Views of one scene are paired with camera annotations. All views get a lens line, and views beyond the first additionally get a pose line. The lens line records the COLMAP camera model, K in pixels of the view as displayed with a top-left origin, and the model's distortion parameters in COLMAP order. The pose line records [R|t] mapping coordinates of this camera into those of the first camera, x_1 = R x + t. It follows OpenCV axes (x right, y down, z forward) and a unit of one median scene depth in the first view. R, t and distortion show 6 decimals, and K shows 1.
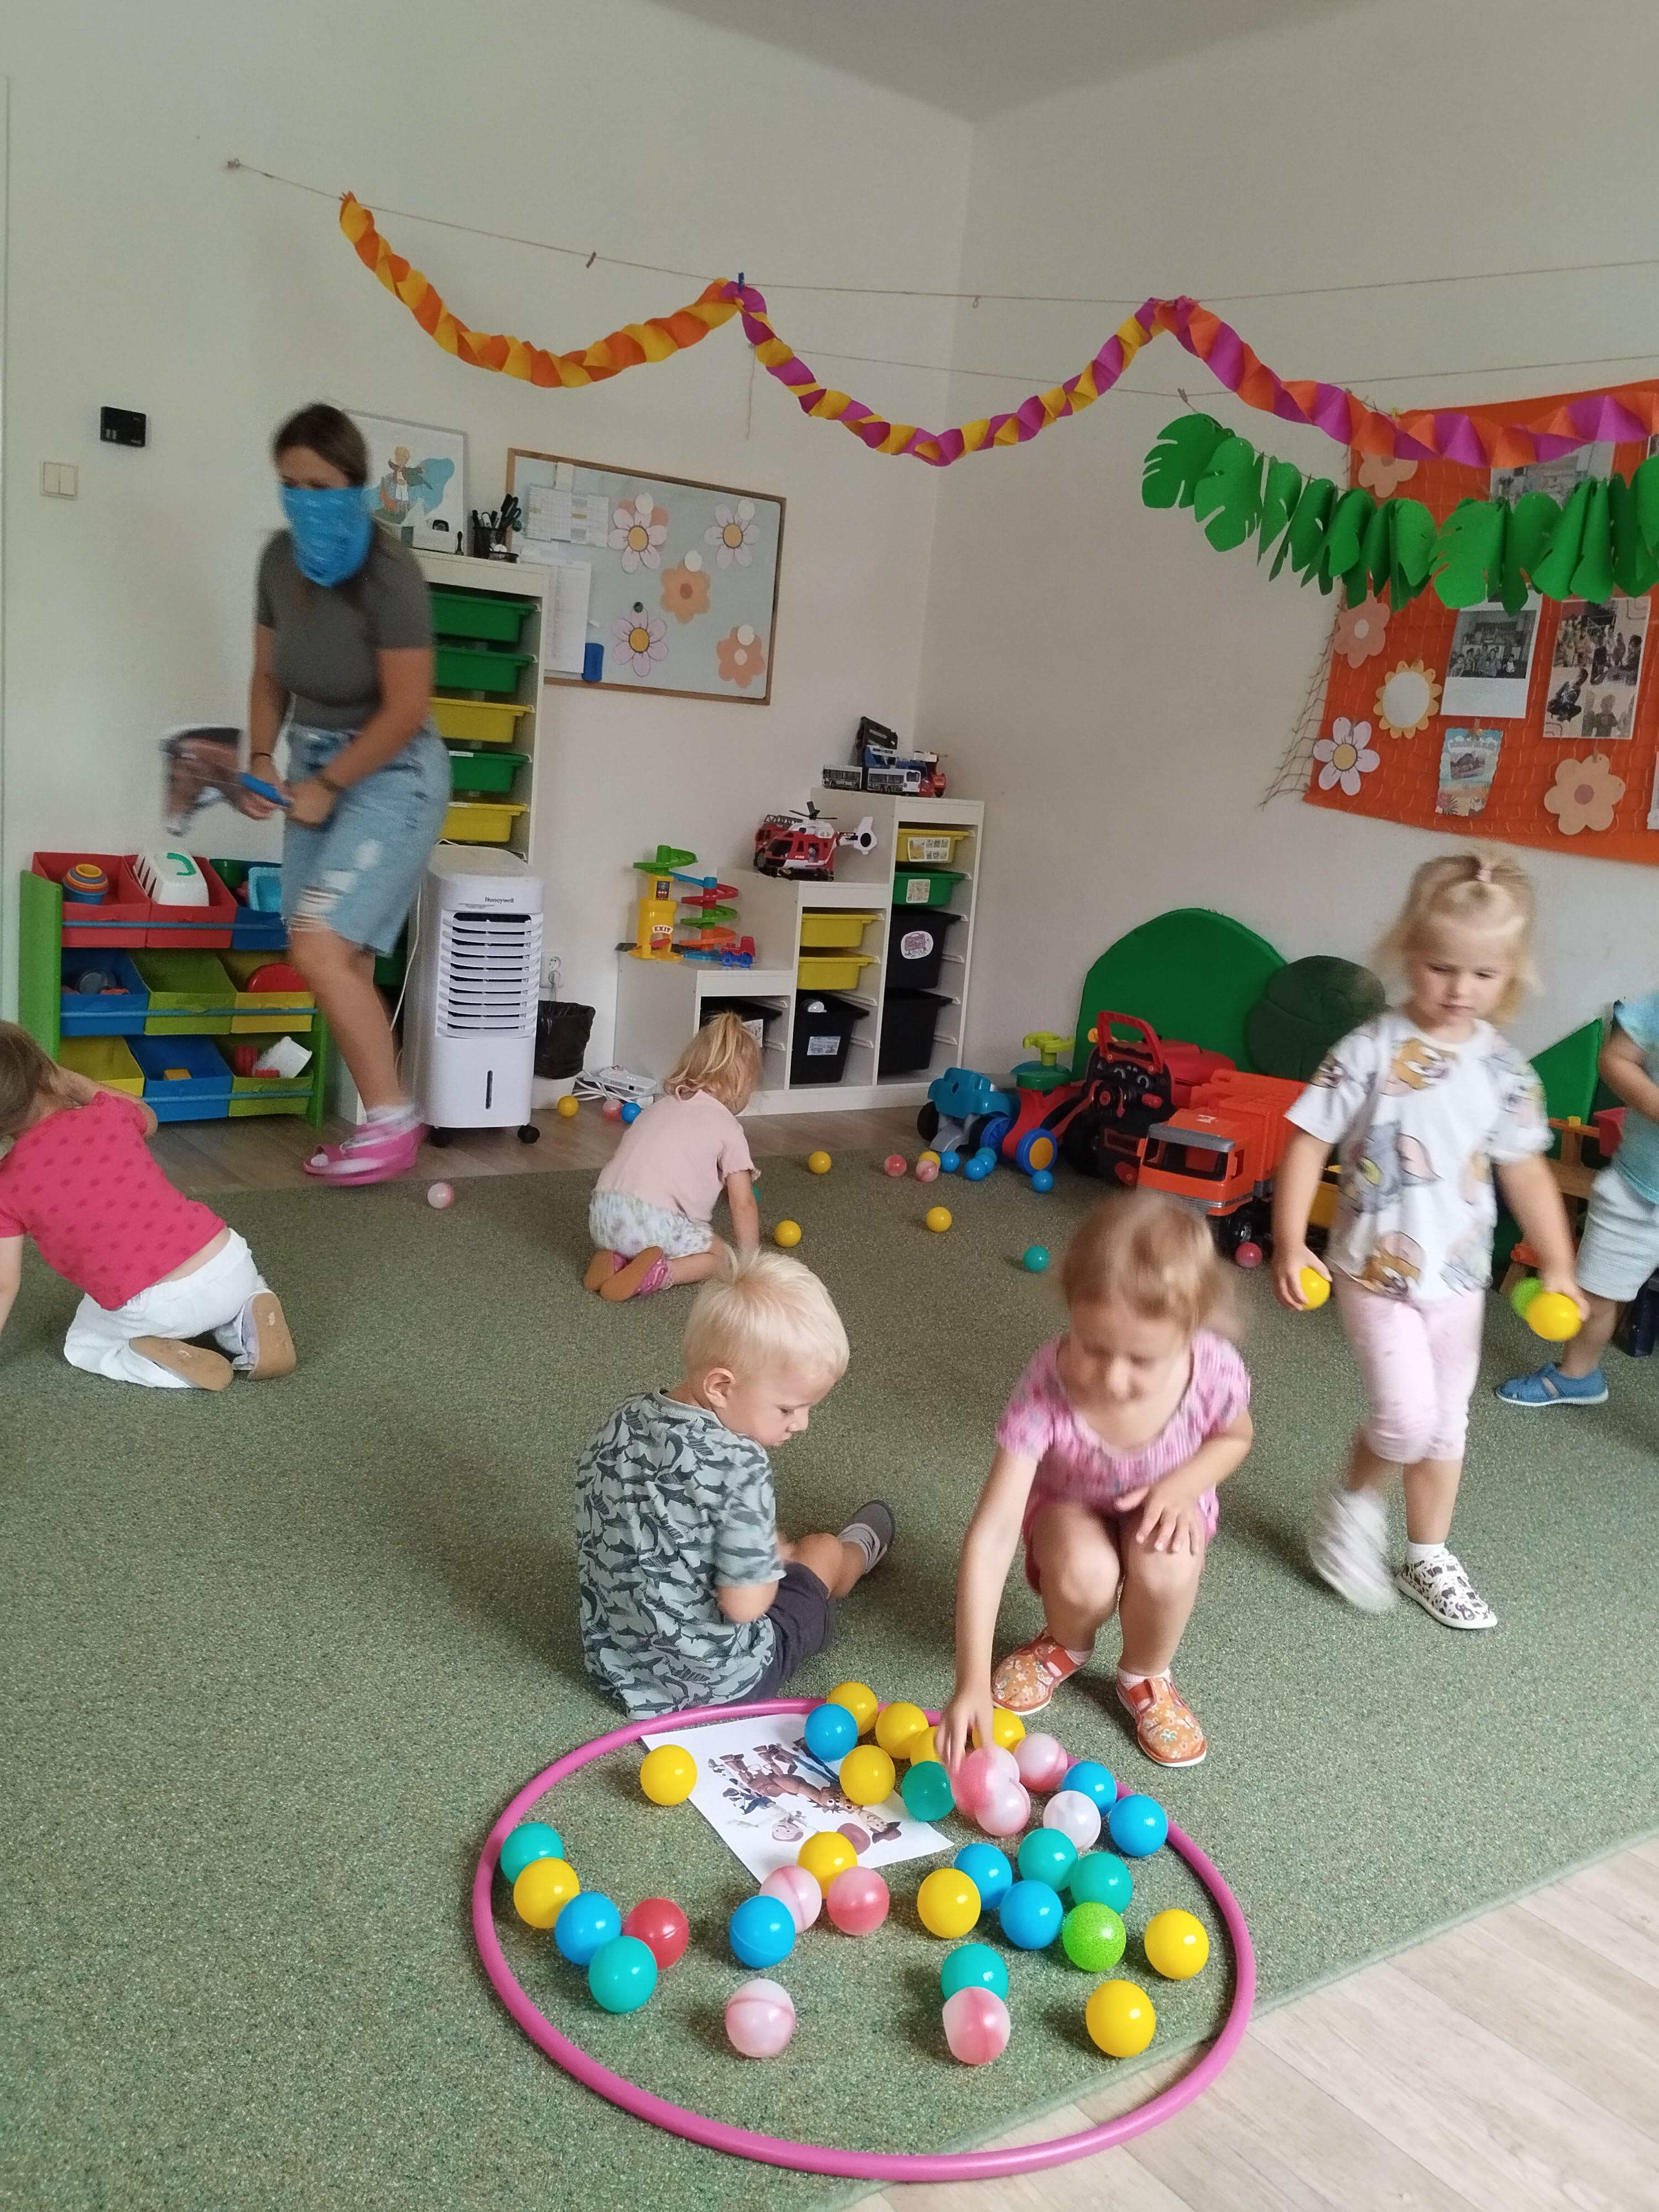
lens RADIAL K [[1861.2, 0, 822.9], [0, 1861.2, 1082.4], [0, 0, 1]] dist [0.047967, -0.004450]
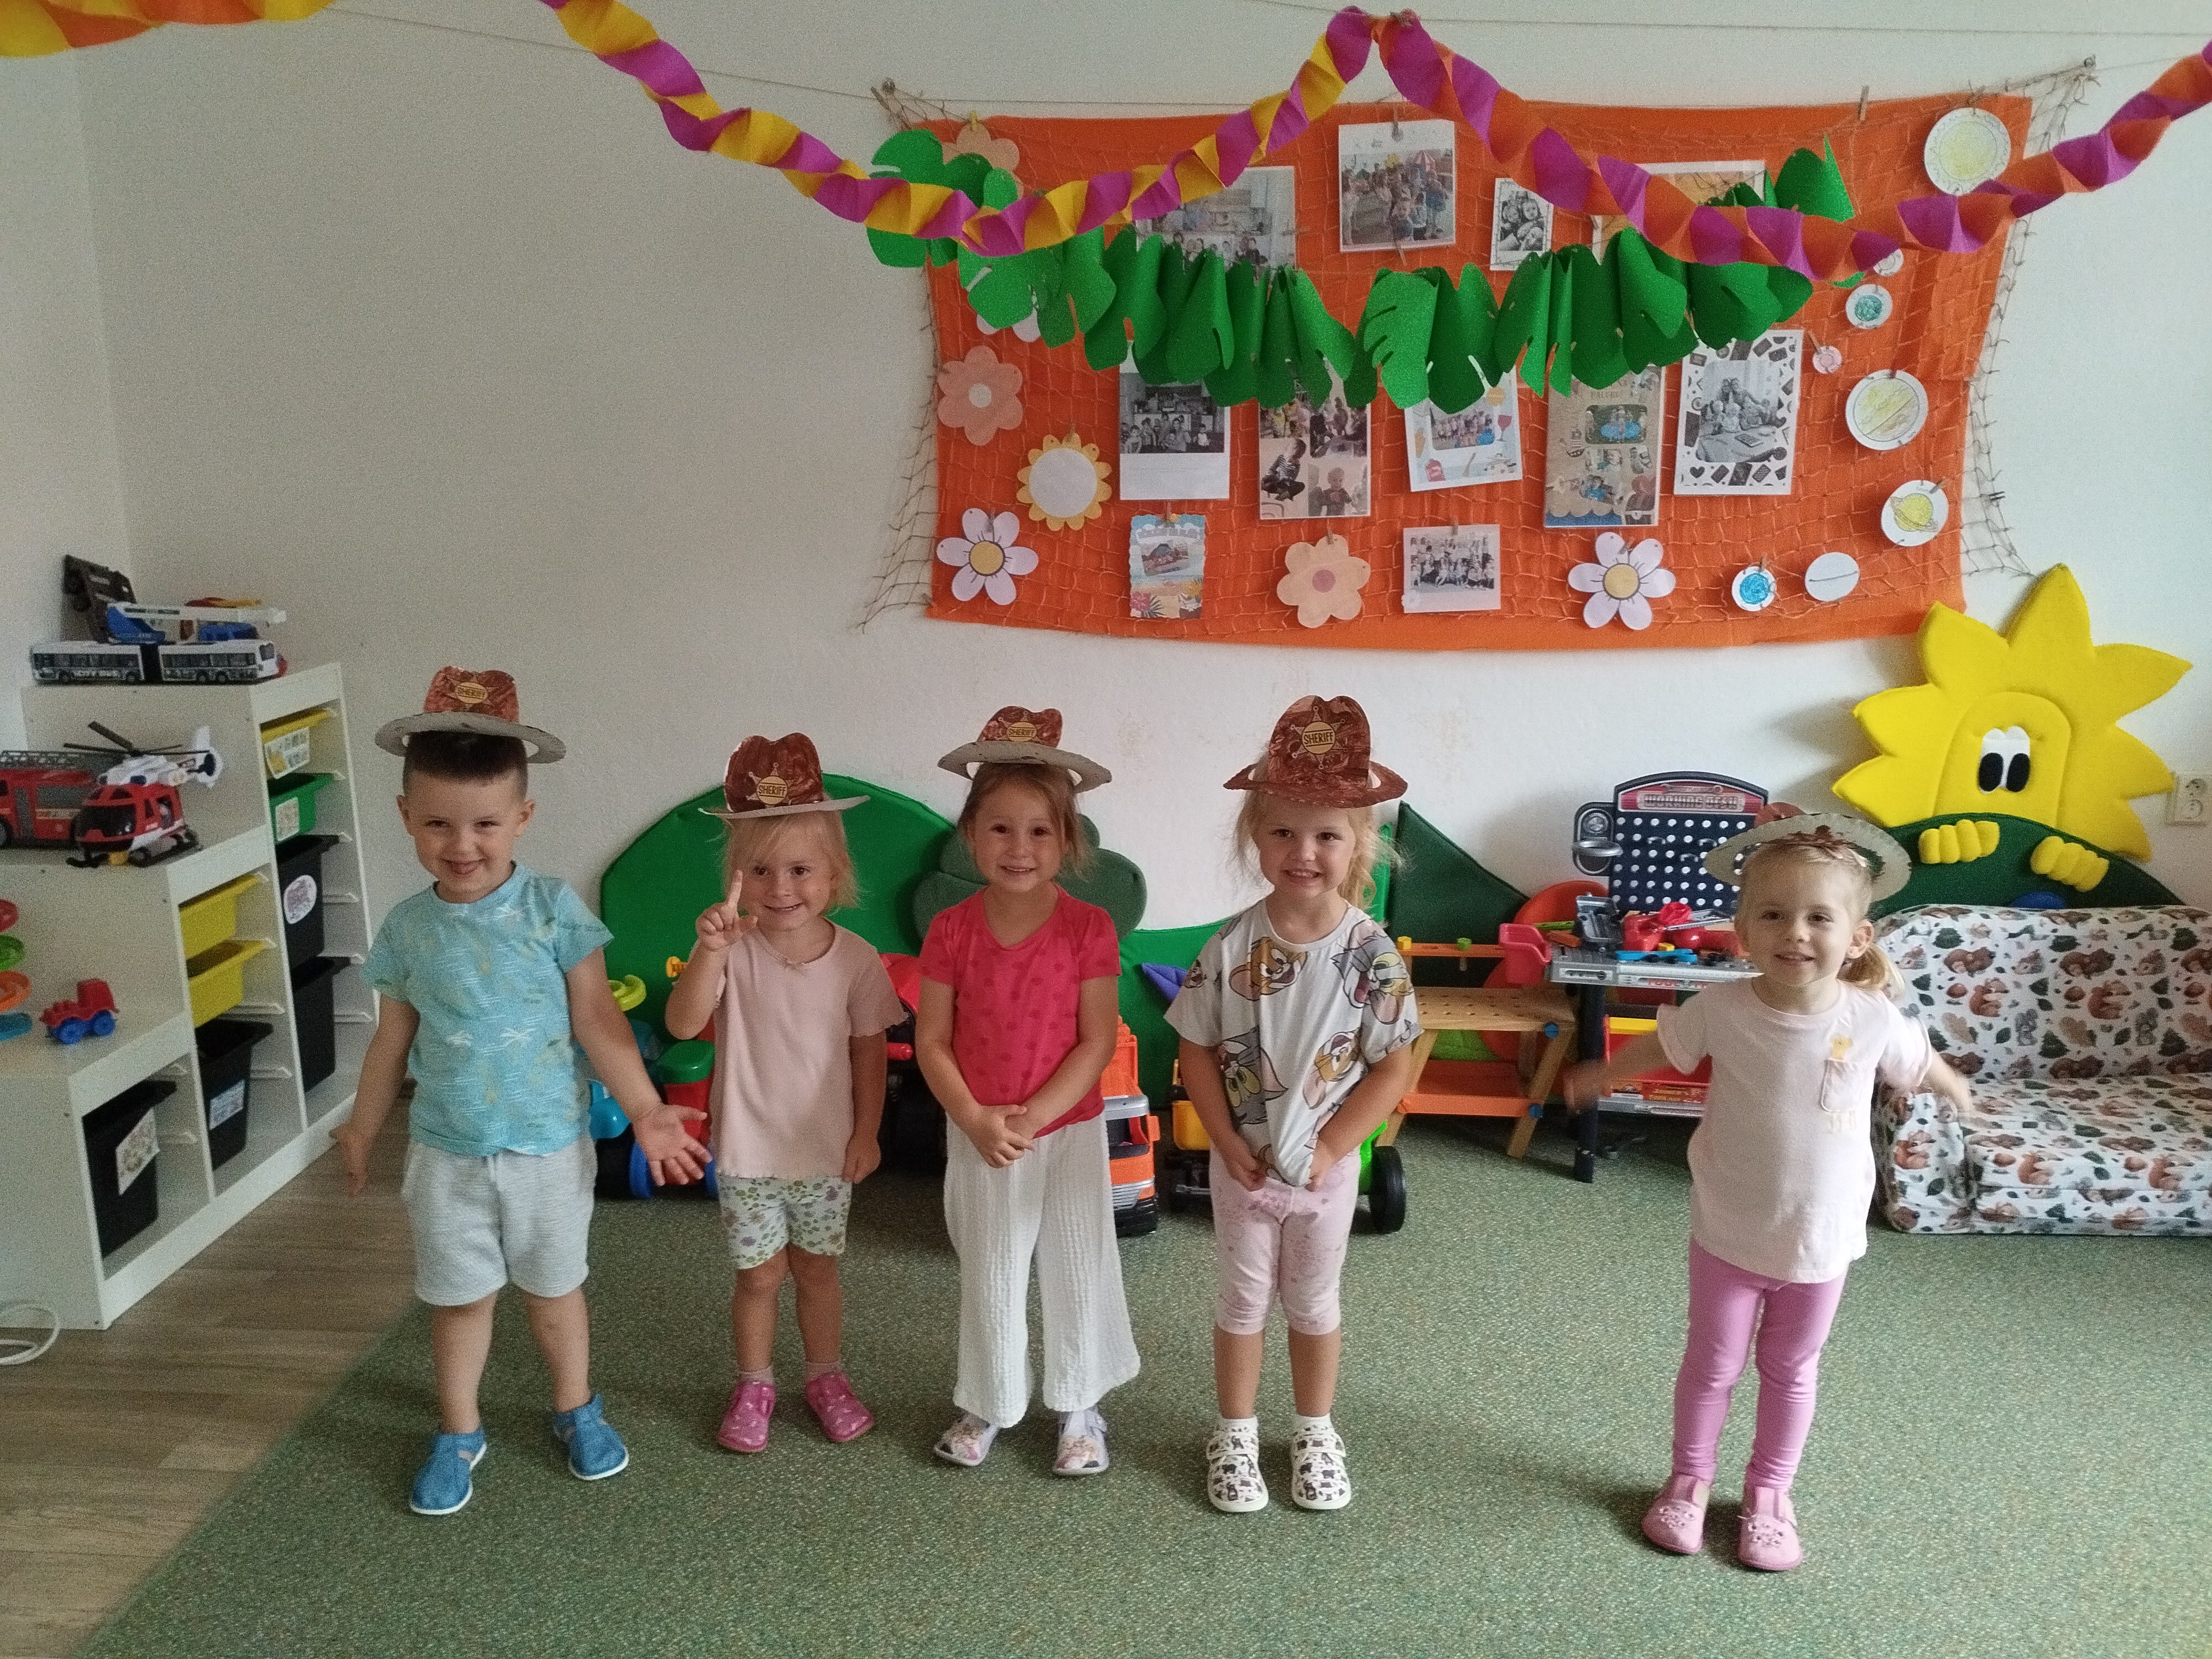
lens RADIAL K [[1861.2, 0, 1106.2], [0, 1861.2, 851.1], [0, 0, 1]] dist [0.047967, -0.004450]
pose [[0.639973, -0.265586, 0.721040, -0.309173], [0.200661, 0.963572, 0.176818, -0.194509], [-0.741734, 0.031526, 0.669952, 0.461342]]
